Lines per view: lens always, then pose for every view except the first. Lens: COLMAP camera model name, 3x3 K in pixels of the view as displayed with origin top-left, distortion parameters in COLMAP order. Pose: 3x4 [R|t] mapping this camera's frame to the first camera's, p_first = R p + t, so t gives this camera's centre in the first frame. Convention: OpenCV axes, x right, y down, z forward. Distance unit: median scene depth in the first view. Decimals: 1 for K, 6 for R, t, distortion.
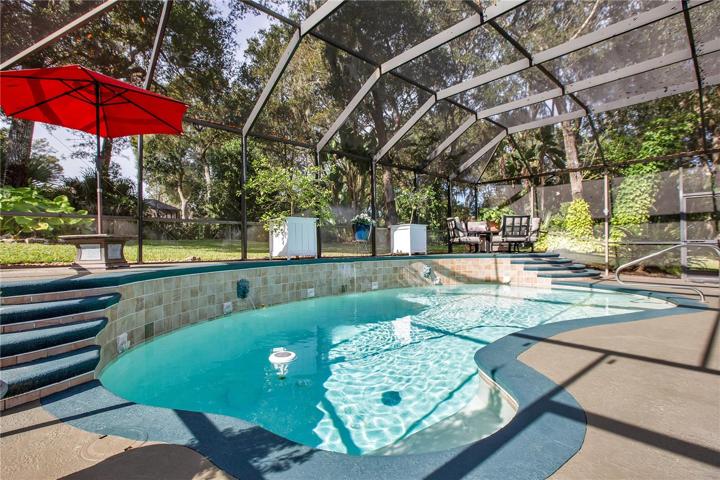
lens RADIAL K [[341.6, 0, 360.0], [0, 341.6, 240.0], [0, 0, 1]] dist [-0.051944, 0.000054]
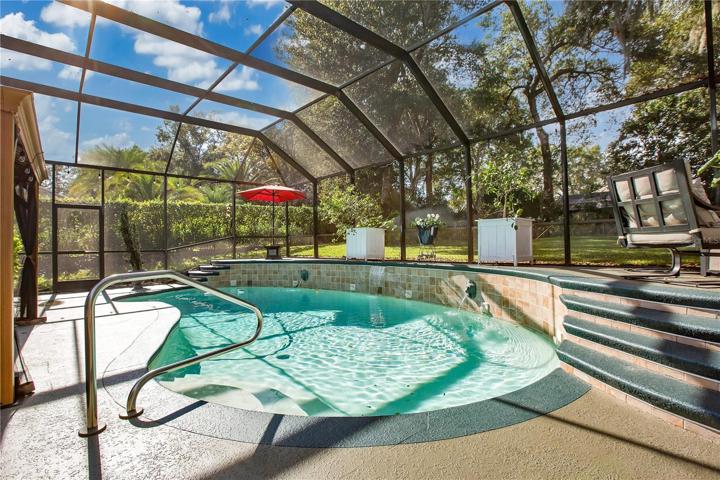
lens RADIAL K [[349.9, 0, 337.0], [0, 349.9, 237.8], [0, 0, 1]] dist [-0.000879, 0.000028]
pose [[-0.031086, -0.014111, -0.999417, 0.902585], [0.031347, 0.999395, -0.015086, -0.009313], [0.999025, -0.031797, -0.030625, 0.763733]]
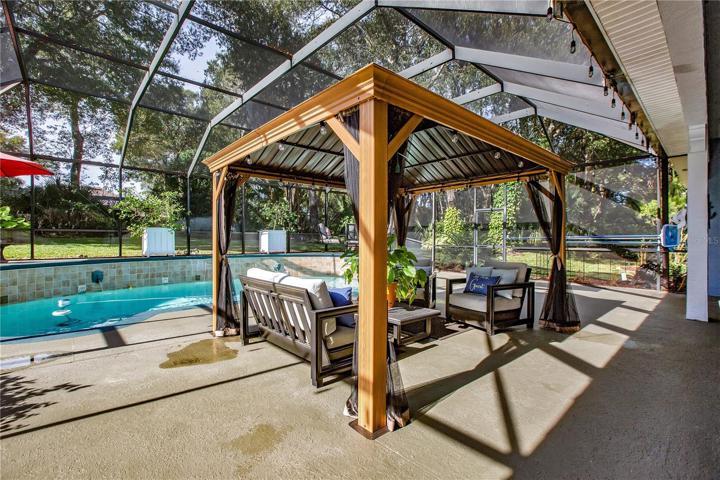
lens RADIAL K [[323.5, 0, 360.0], [0, 323.5, 240.0], [0, 0, 1]] dist [-0.050922, 0.011997]
pose [[0.999917, 0.012031, -0.004537, 0.523179], [-0.011926, 0.999674, 0.022594, -0.042045], [0.004807, -0.022538, 0.999734, -0.249679]]
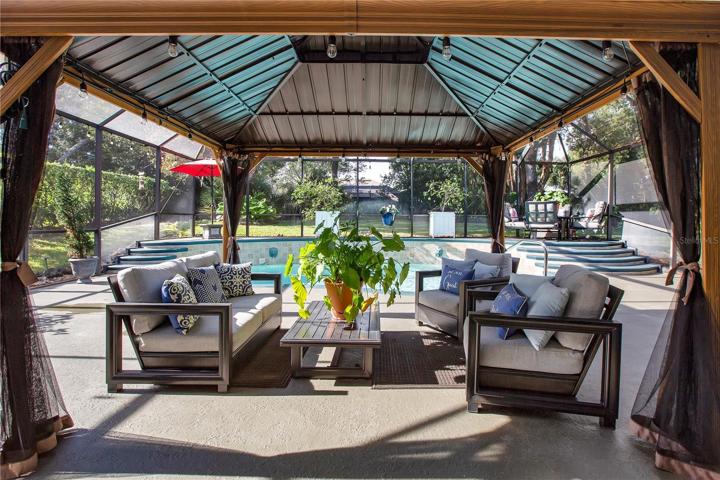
lens RADIAL K [[345.4, 0, 391.2], [0, 345.4, 222.8], [0, 0, 1]] dist [-0.029342, 0.000029]
pose [[0.765520, 0.016091, -0.643211, 0.835056], [-0.000094, 0.999690, 0.024897, -0.040076], [0.643412, -0.018998, 0.765284, -0.008786]]
